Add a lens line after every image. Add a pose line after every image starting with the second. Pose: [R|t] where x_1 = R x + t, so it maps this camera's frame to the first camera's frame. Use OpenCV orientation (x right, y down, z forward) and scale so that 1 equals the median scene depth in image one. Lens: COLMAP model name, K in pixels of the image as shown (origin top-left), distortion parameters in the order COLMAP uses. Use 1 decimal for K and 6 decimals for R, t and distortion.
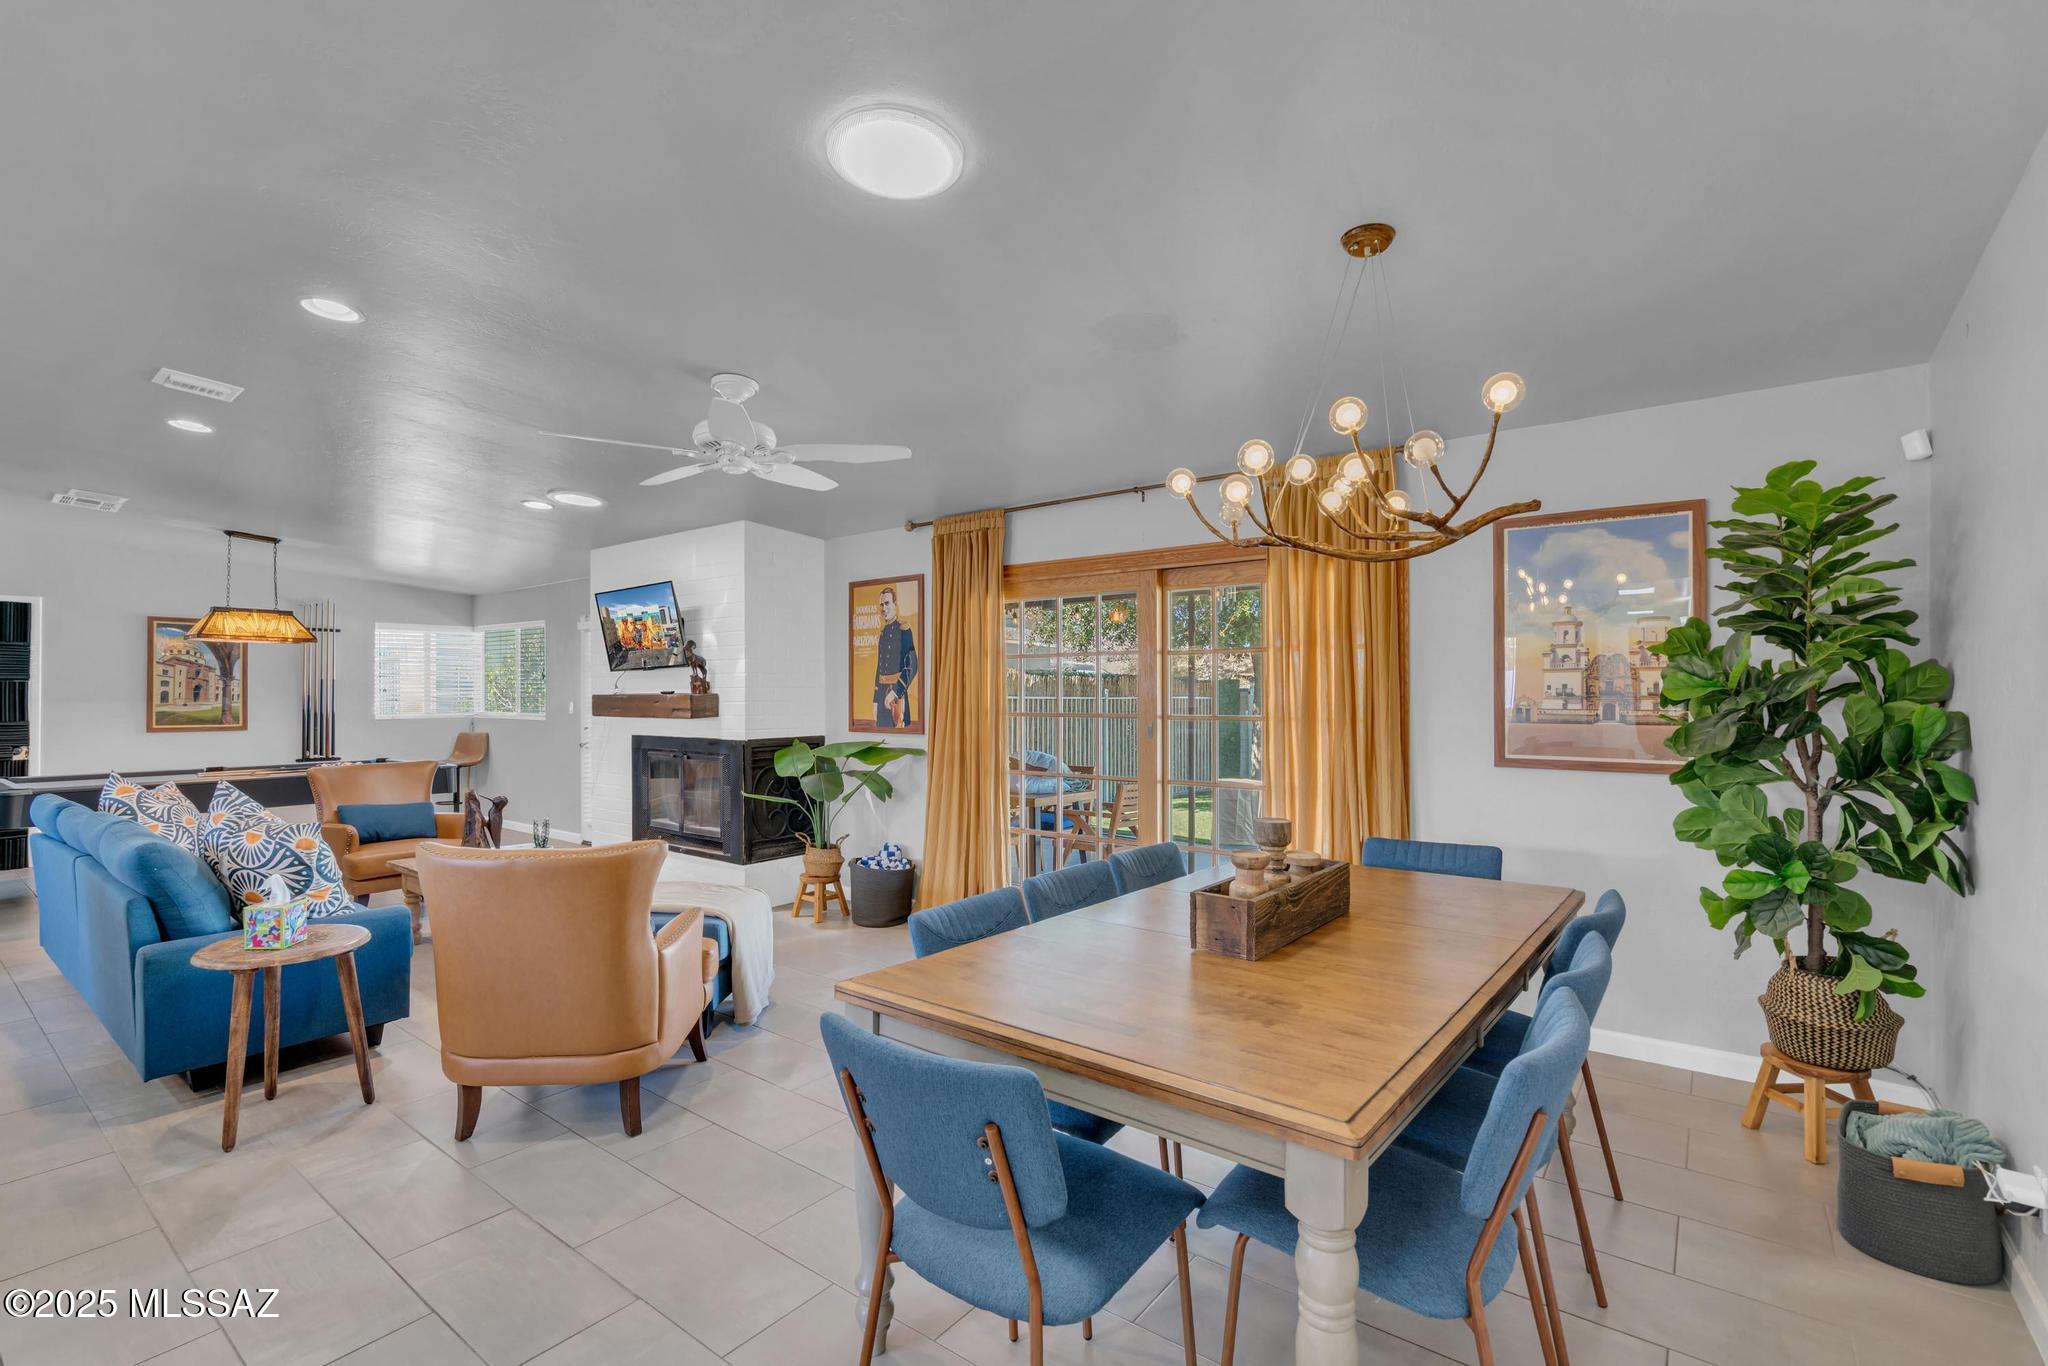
lens RADIAL K [[940.2, 0, 1019.5], [0, 940.2, 687.2], [0, 0, 1]] dist [-0.005235, -0.000141]
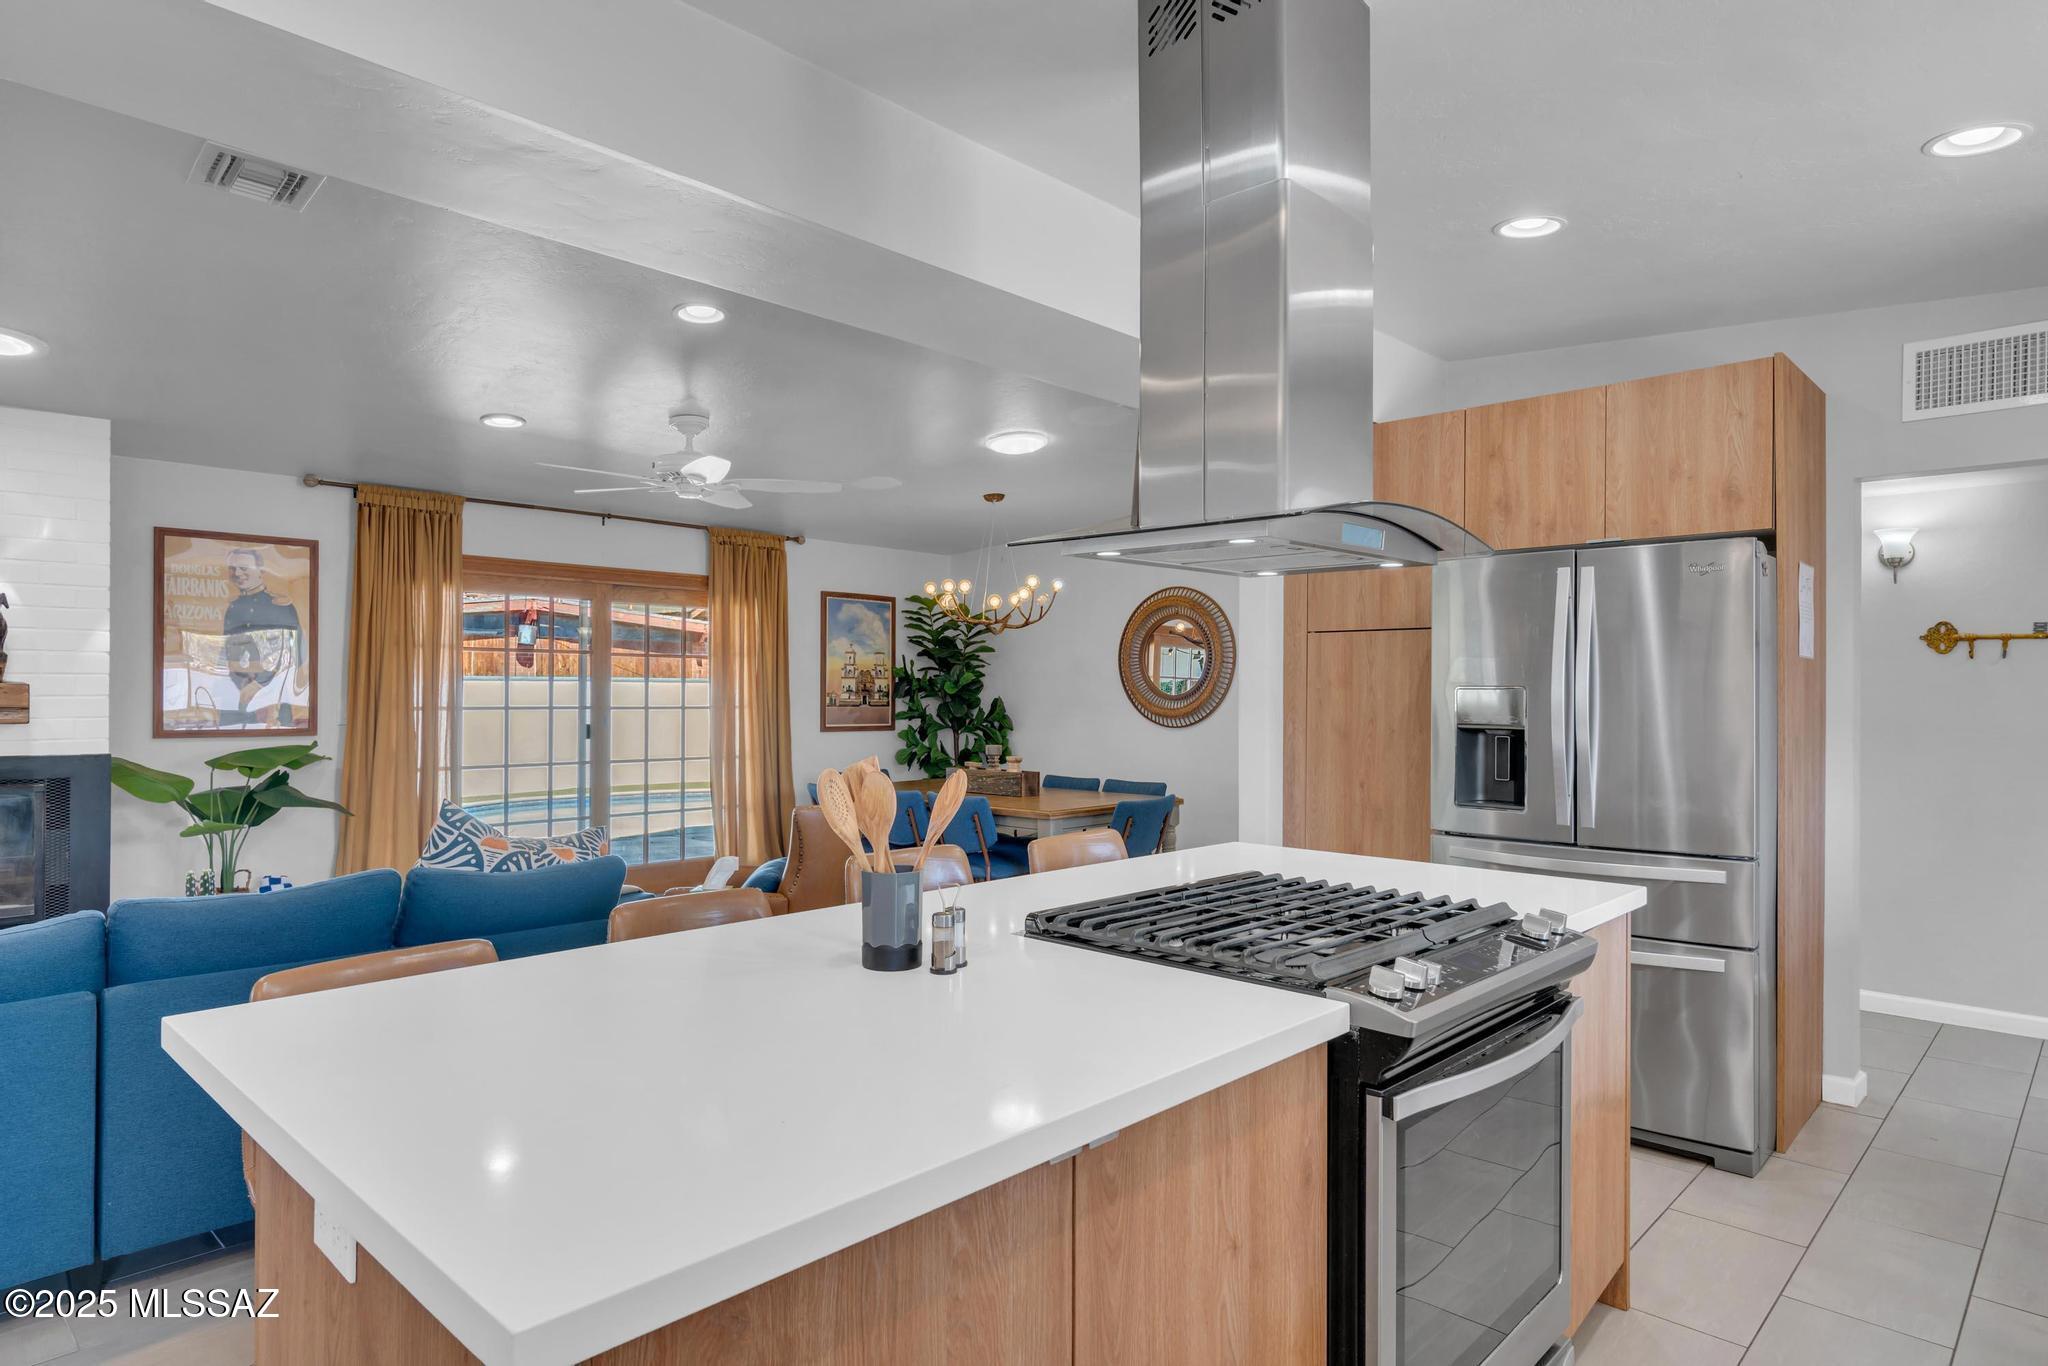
lens RADIAL K [[1165.9, 0, 1011.5], [0, 1165.9, 692.0], [0, 0, 1]] dist [0.002883, 0.000178]
pose [[0.096025, 0.007626, 0.995350, -1.690350], [-0.008641, 0.999939, -0.006828, 0.022888], [-0.995341, -0.007946, 0.096085, 0.457241]]
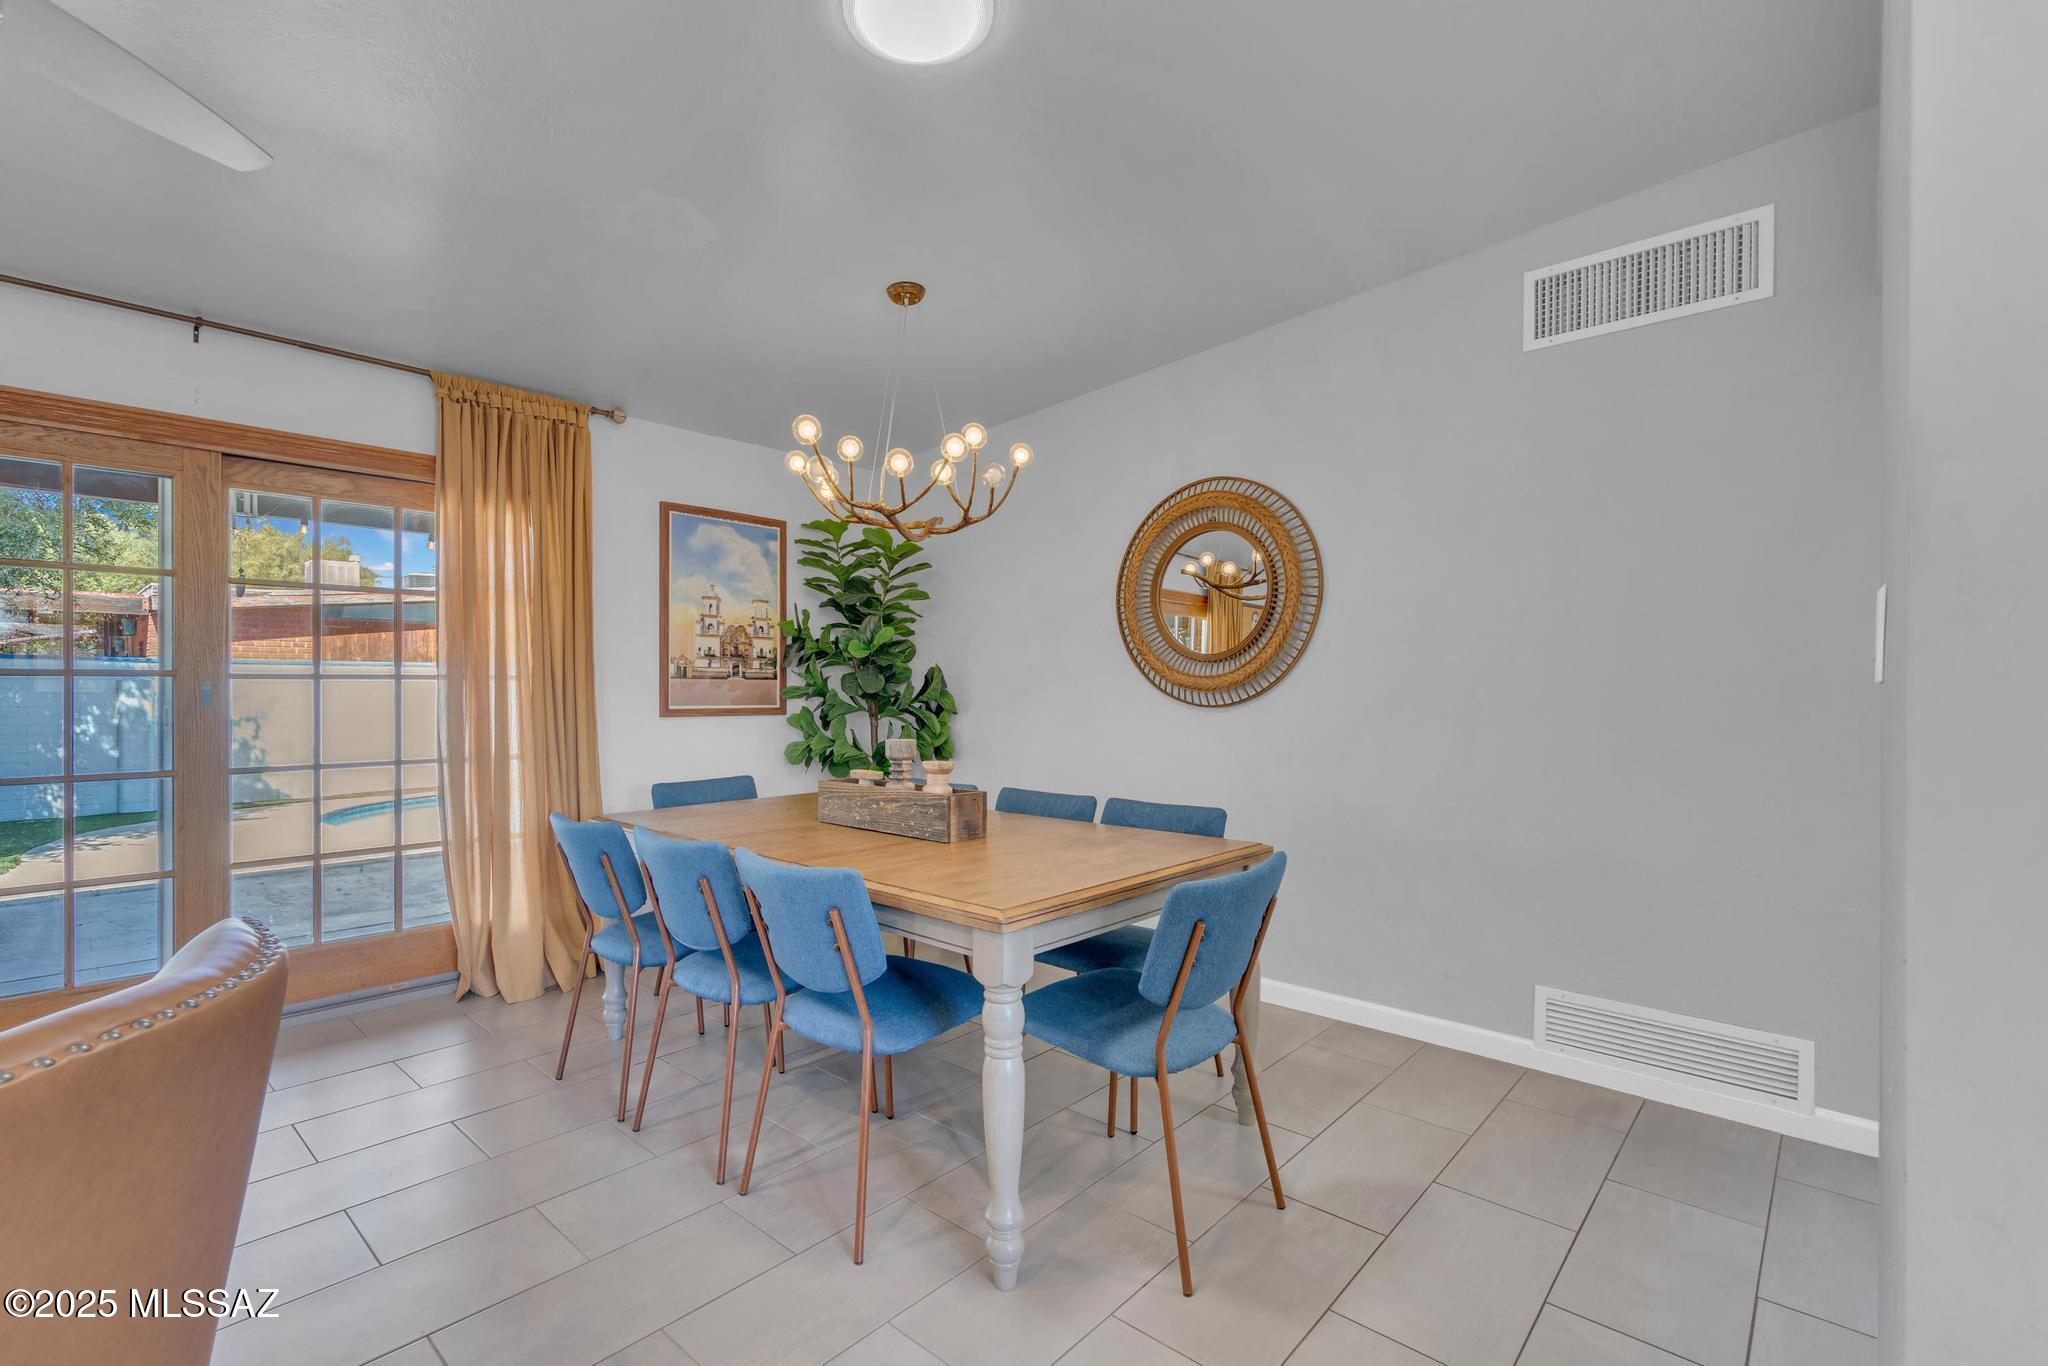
lens RADIAL K [[940.2, 0, 1017.8], [0, 940.2, 696.7], [0, 0, 1]] dist [-0.005235, -0.000141]
pose [[0.061806, -0.004728, 0.998077, -0.634362], [-0.004992, 0.999975, 0.005046, 0.054076], [-0.998076, -0.005295, 0.061781, 0.515770]]
